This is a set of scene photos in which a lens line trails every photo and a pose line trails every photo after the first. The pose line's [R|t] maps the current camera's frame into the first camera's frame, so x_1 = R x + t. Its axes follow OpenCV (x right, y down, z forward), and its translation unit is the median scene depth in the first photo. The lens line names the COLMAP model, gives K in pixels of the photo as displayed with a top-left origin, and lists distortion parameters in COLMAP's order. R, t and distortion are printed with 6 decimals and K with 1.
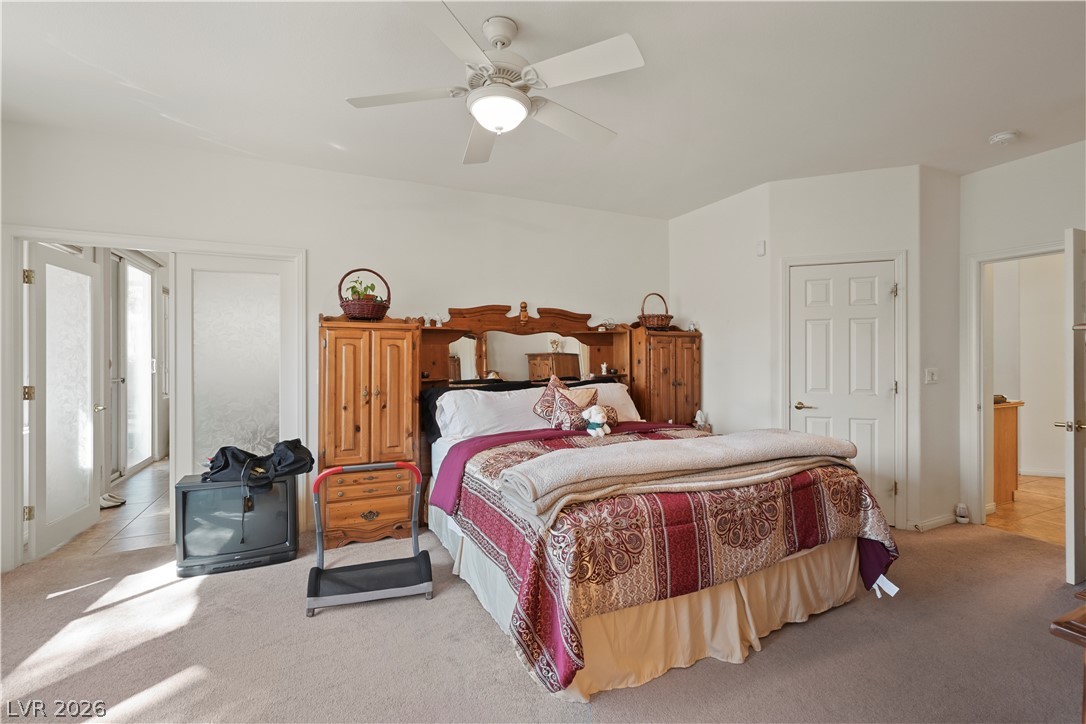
lens RADIAL K [[474.7, 0, 542.6], [0, 474.7, 358.4], [0, 0, 1]] dist [-0.006262, 0.000742]
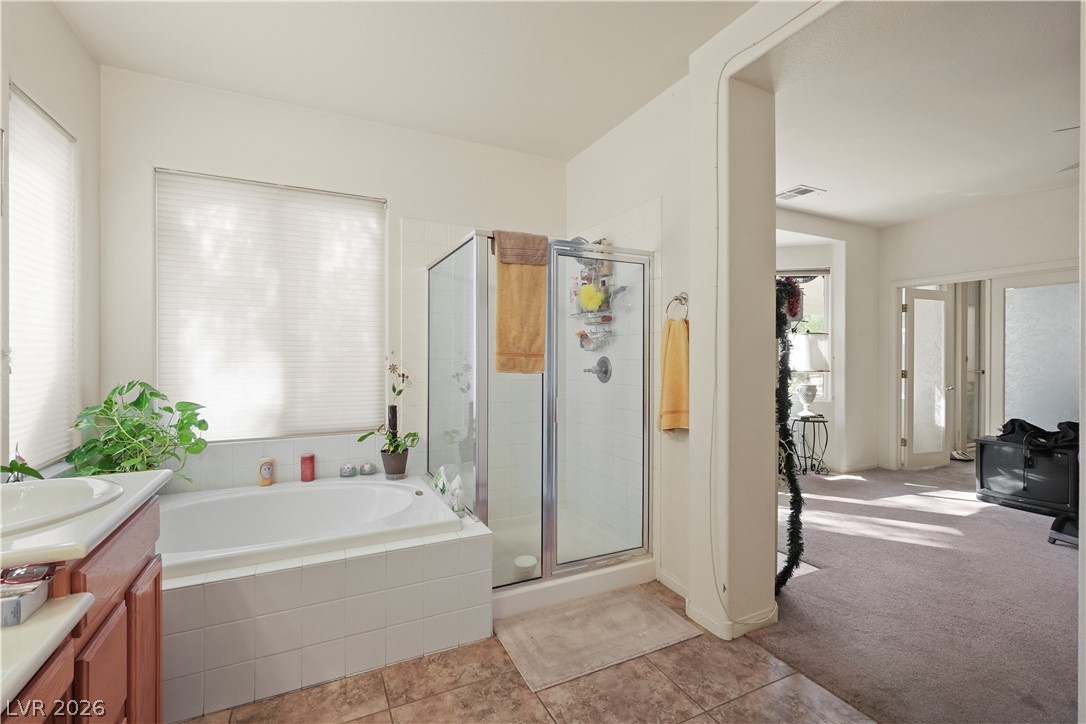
lens RADIAL K [[474.7, 0, 549.0], [0, 474.7, 360.2], [0, 0, 1]] dist [-0.006262, 0.000742]
pose [[0.028129, 0.008466, -0.999568, 0.620945], [0.001649, 0.999962, 0.008515, 0.002998], [0.999603, -0.001888, 0.028114, -0.367207]]
